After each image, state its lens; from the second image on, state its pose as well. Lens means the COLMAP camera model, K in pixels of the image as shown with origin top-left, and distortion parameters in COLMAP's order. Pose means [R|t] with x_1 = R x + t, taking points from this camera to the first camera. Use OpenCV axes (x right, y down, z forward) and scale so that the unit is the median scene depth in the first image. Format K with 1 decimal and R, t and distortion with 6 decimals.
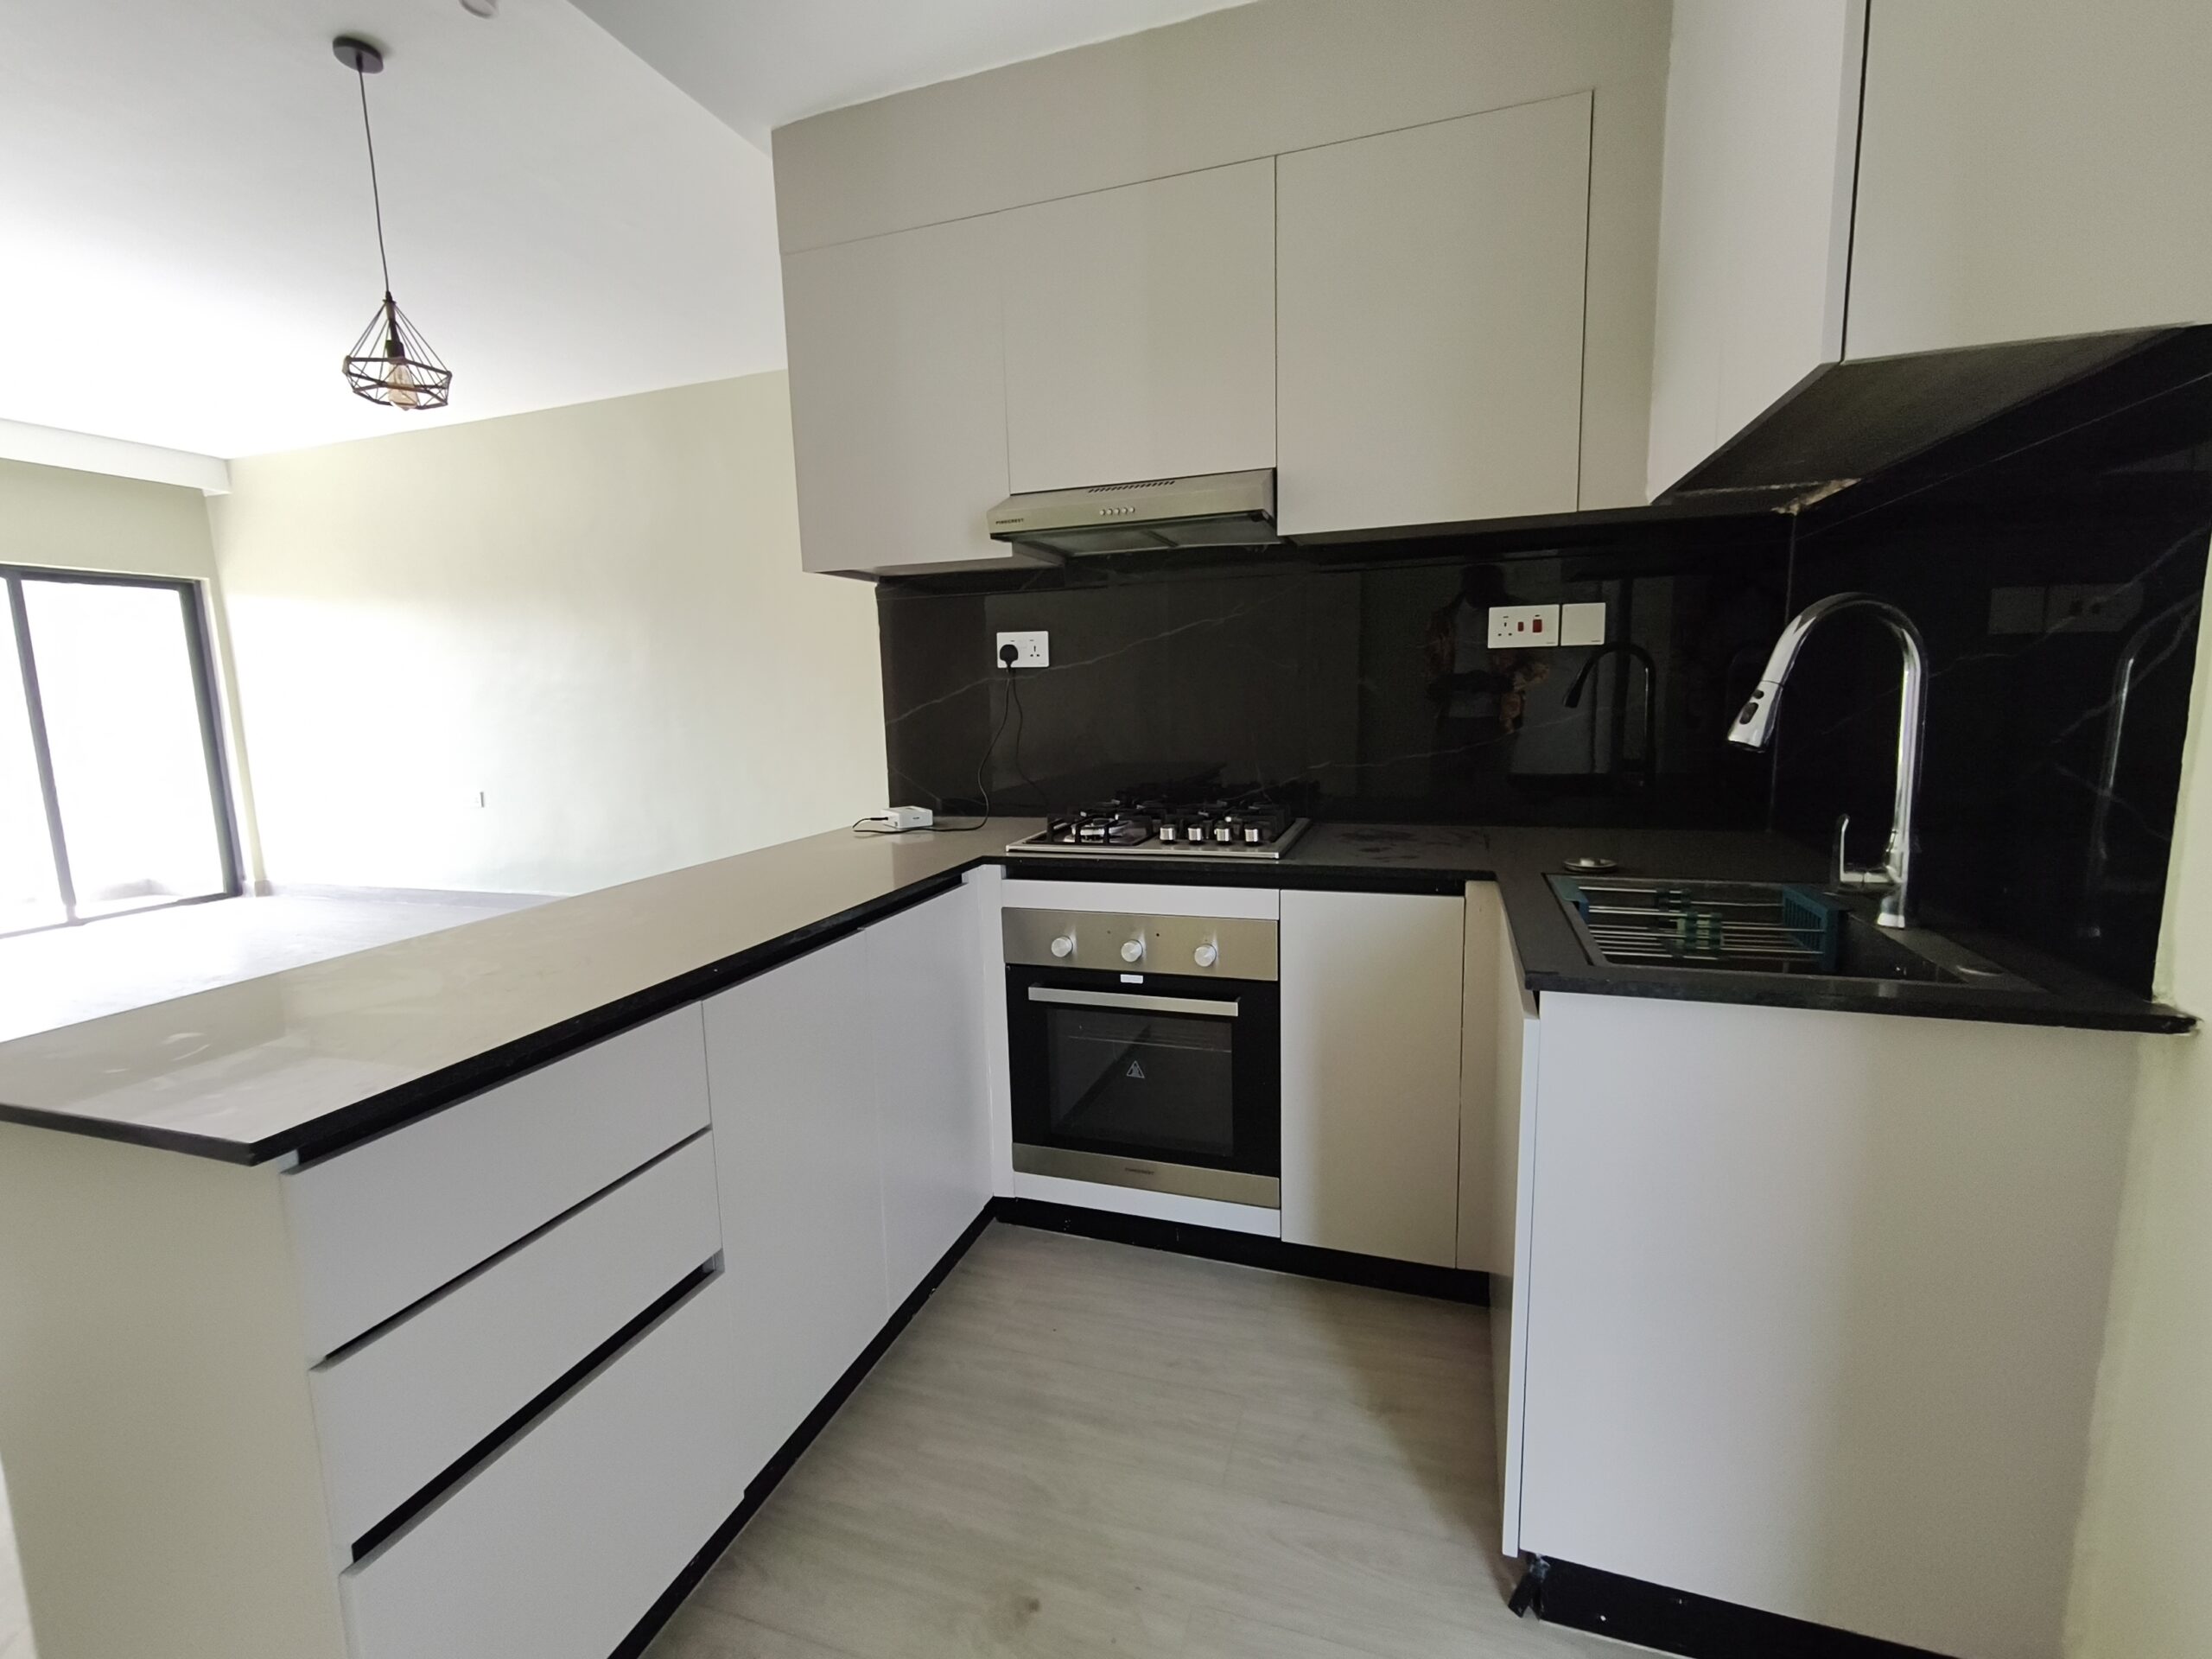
lens RADIAL K [[966.4, 0, 1107.3], [0, 966.4, 820.1], [0, 0, 1]] dist [0.000158, -0.000011]
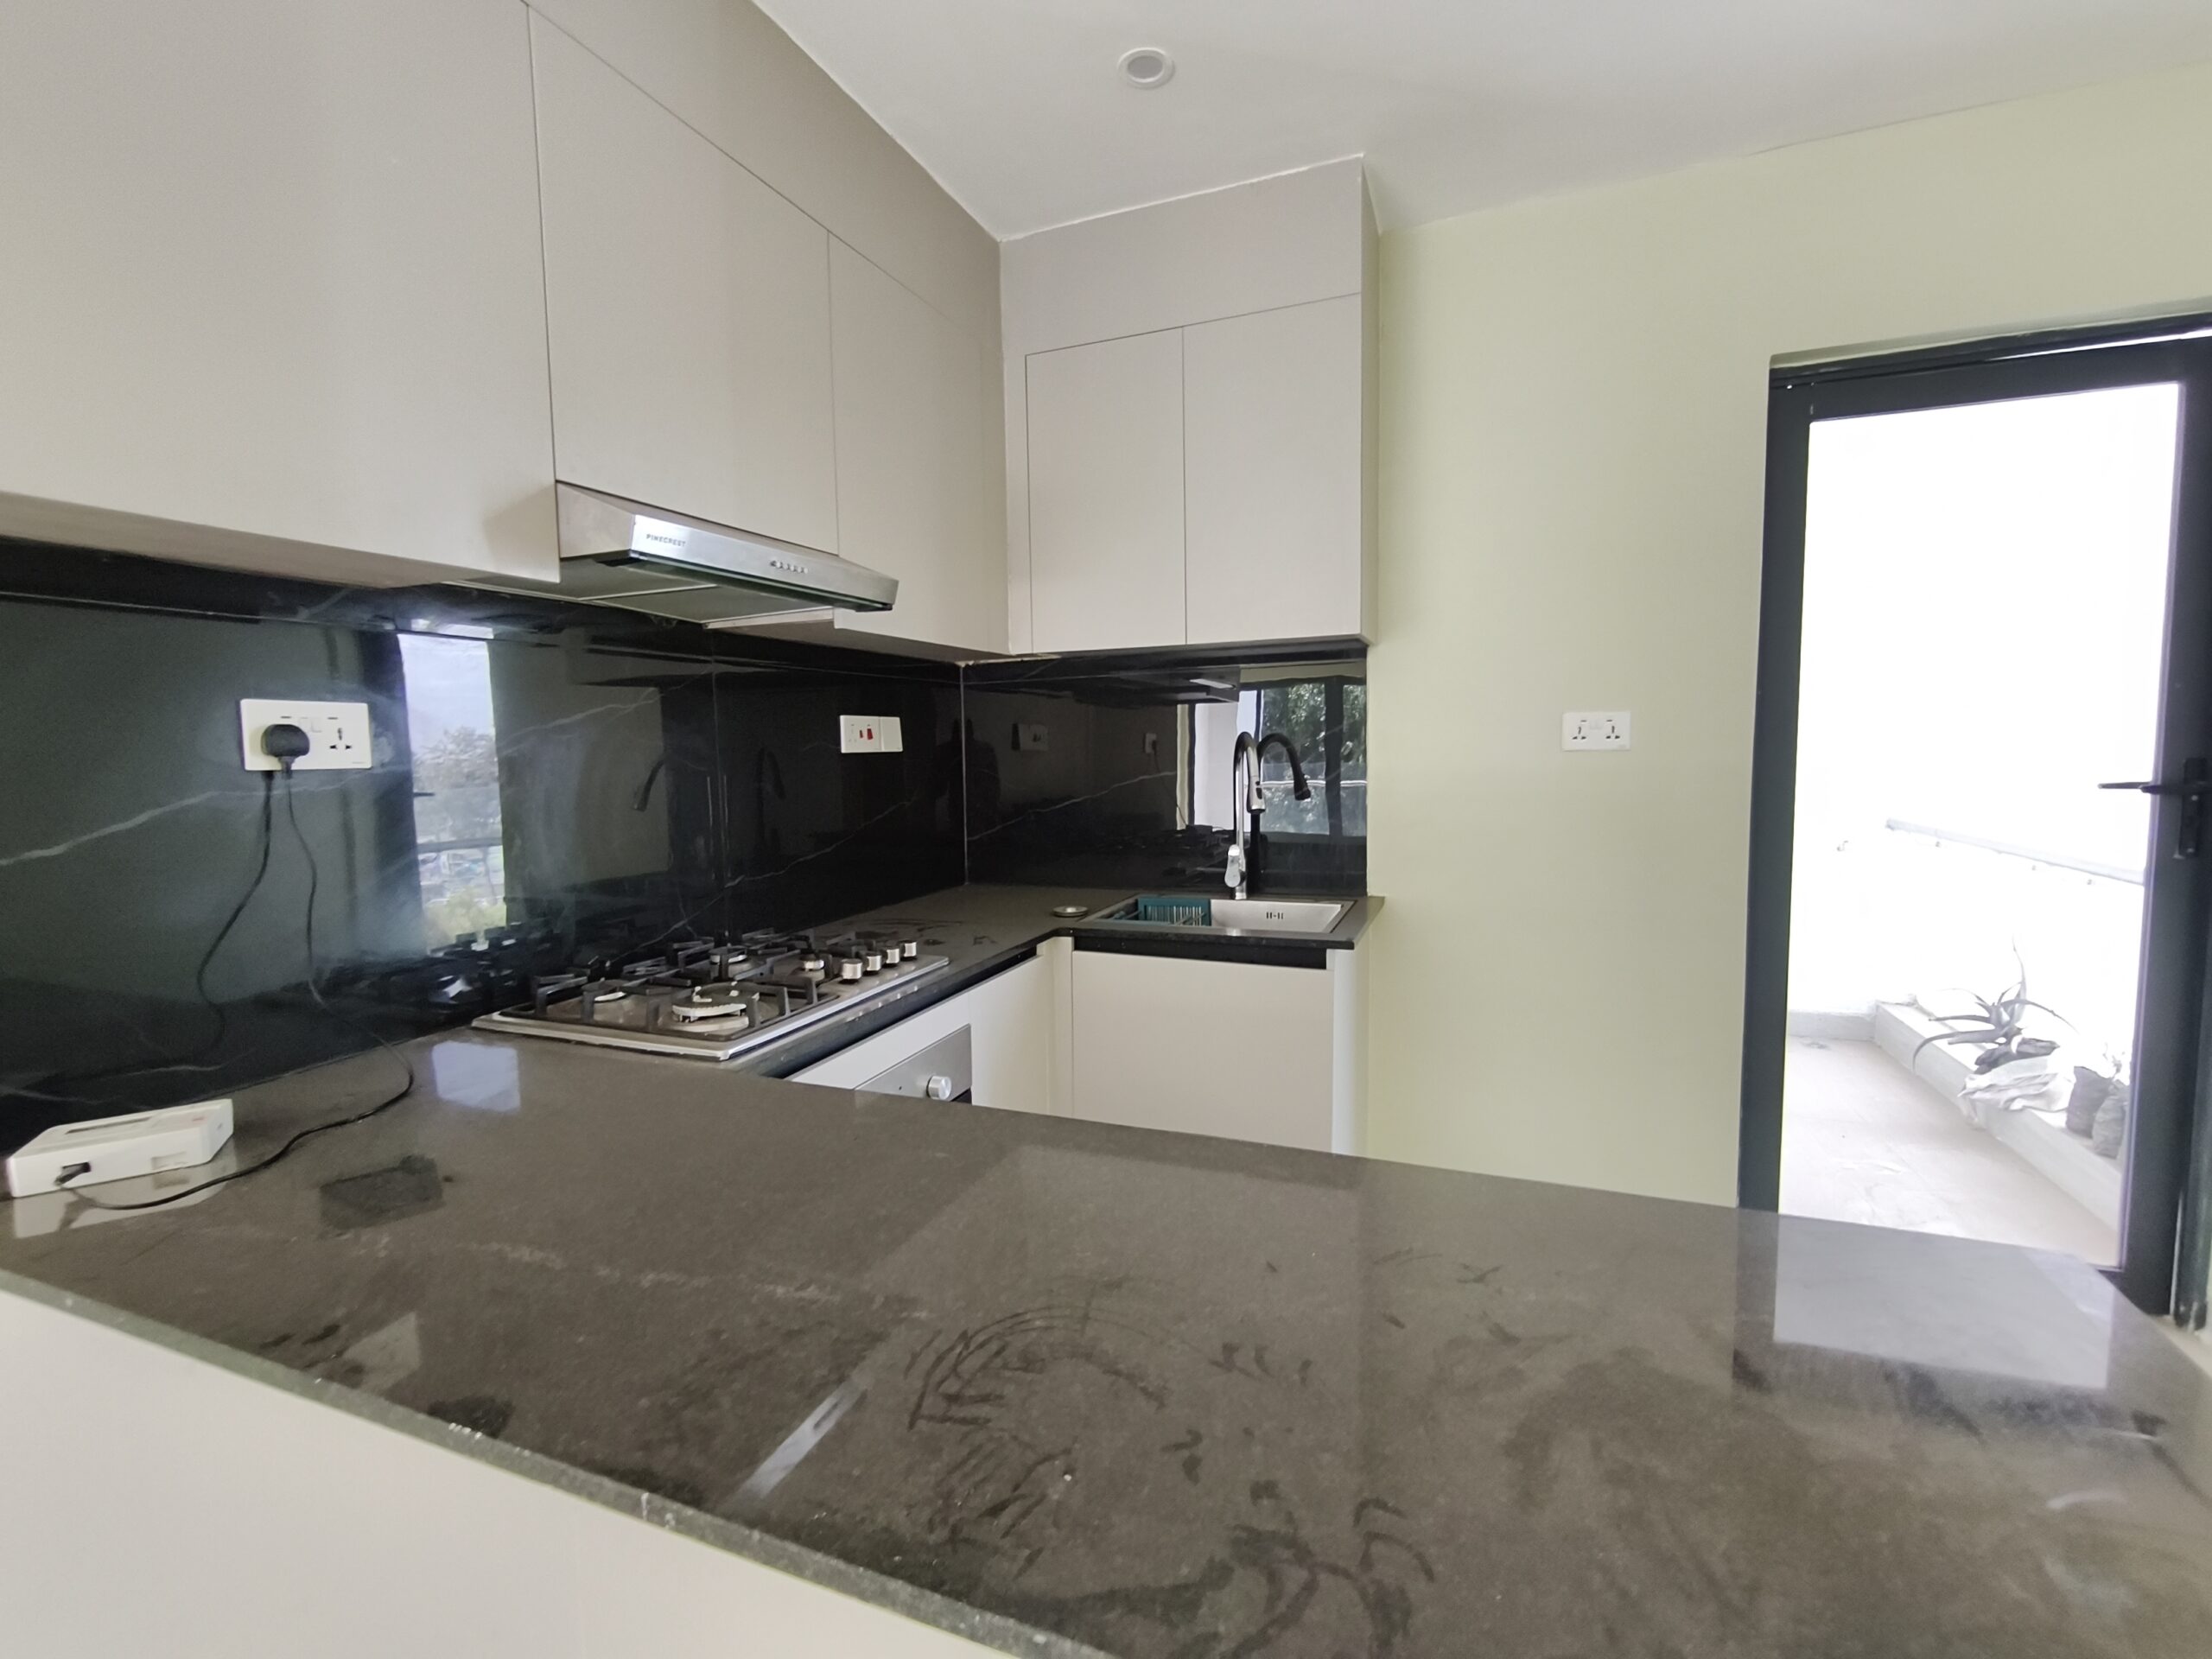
lens RADIAL K [[966.4, 0, 1103.5], [0, 966.4, 829.9], [0, 0, 1]] dist [0.000158, -0.000011]
pose [[0.048141, -0.061800, 0.996927, -0.676573], [0.155721, 0.986344, 0.053624, -0.105681], [-0.986627, 0.152661, 0.057108, 0.668469]]
